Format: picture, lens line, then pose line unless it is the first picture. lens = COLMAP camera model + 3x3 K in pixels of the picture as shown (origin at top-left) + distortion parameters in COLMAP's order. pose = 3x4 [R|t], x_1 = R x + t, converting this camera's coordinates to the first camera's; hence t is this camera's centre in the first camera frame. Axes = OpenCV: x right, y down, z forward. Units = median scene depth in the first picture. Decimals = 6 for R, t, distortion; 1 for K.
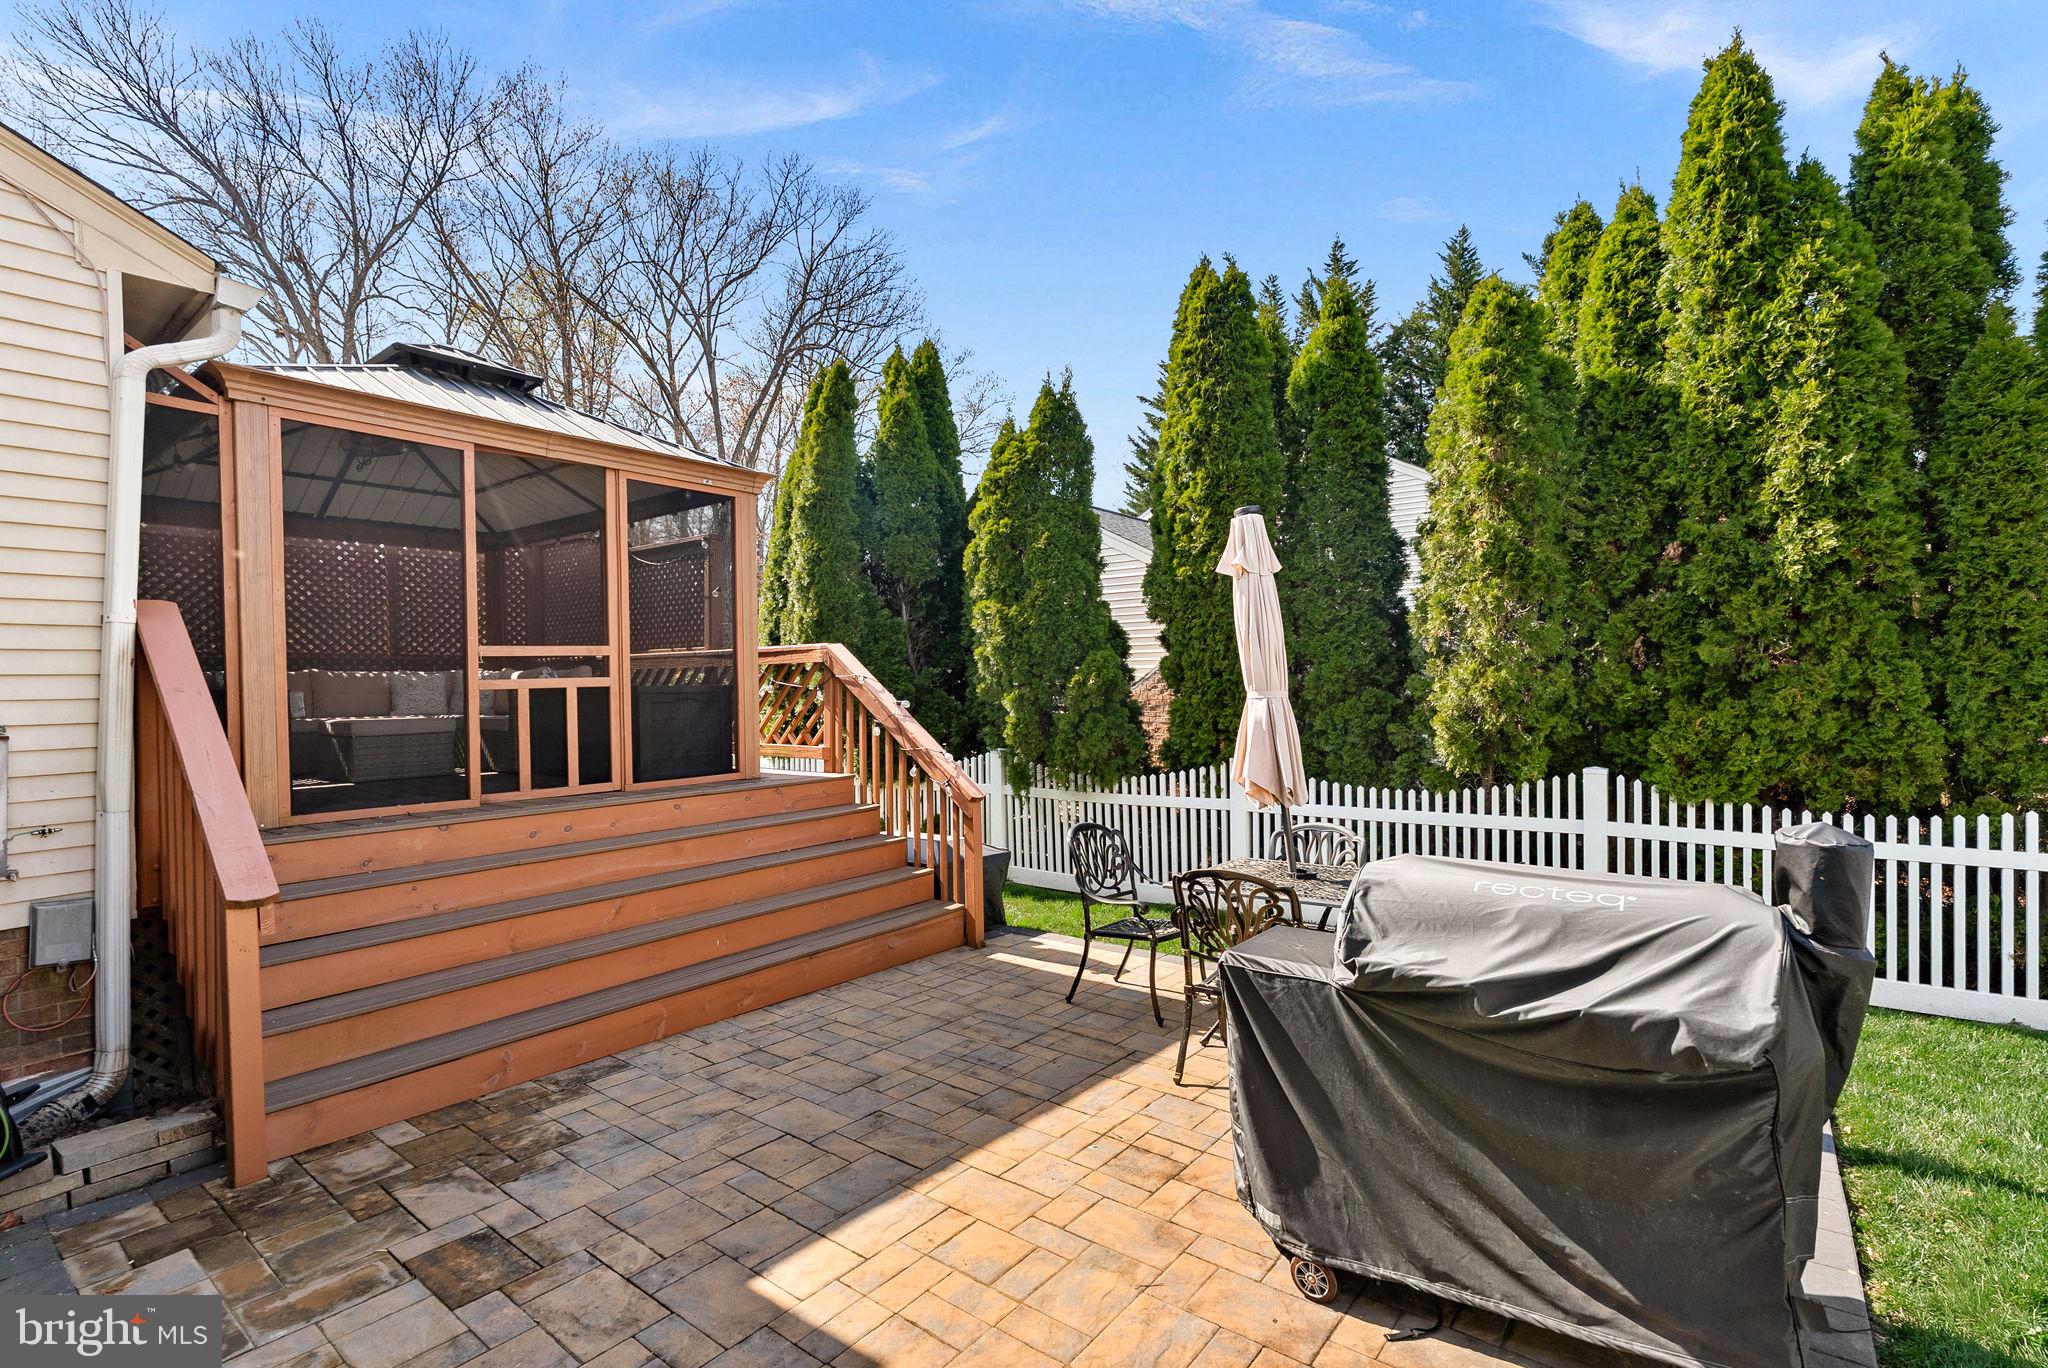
lens RADIAL K [[934.1, 0, 1021.2], [0, 934.1, 747.1], [0, 0, 1]] dist [-0.001837, -0.000391]
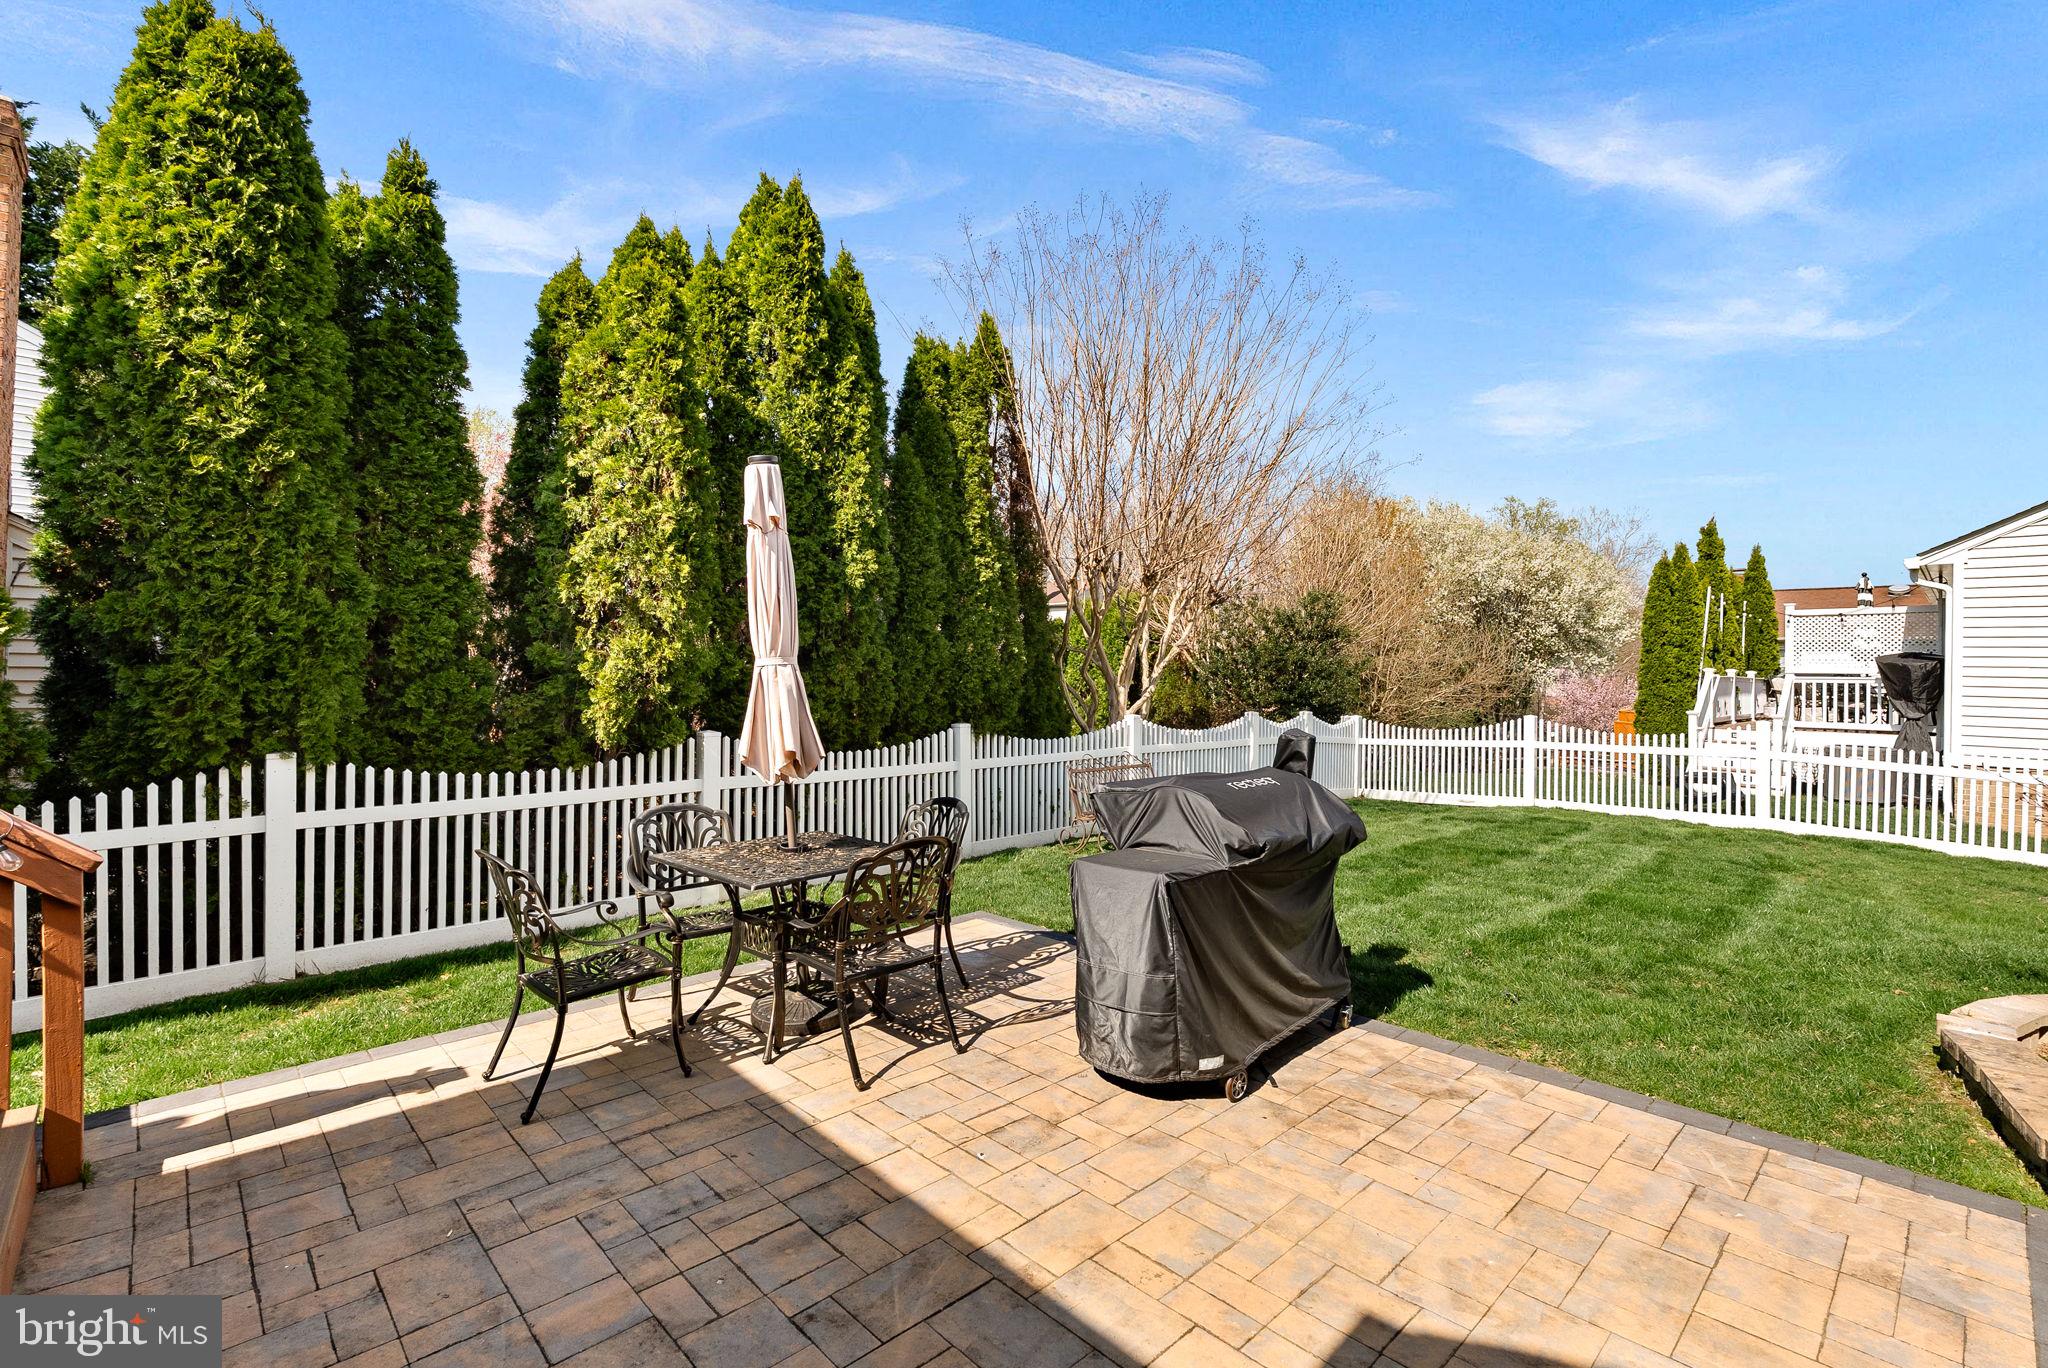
lens RADIAL K [[923.8, 0, 1046.1], [0, 923.8, 690.7], [0, 0, 1]] dist [-0.003505, -0.000324]
pose [[0.137610, -0.007950, 0.990455, -0.540305], [0.049997, 0.998749, 0.001070, -0.010846], [-0.989224, 0.049372, 0.137835, 0.543455]]
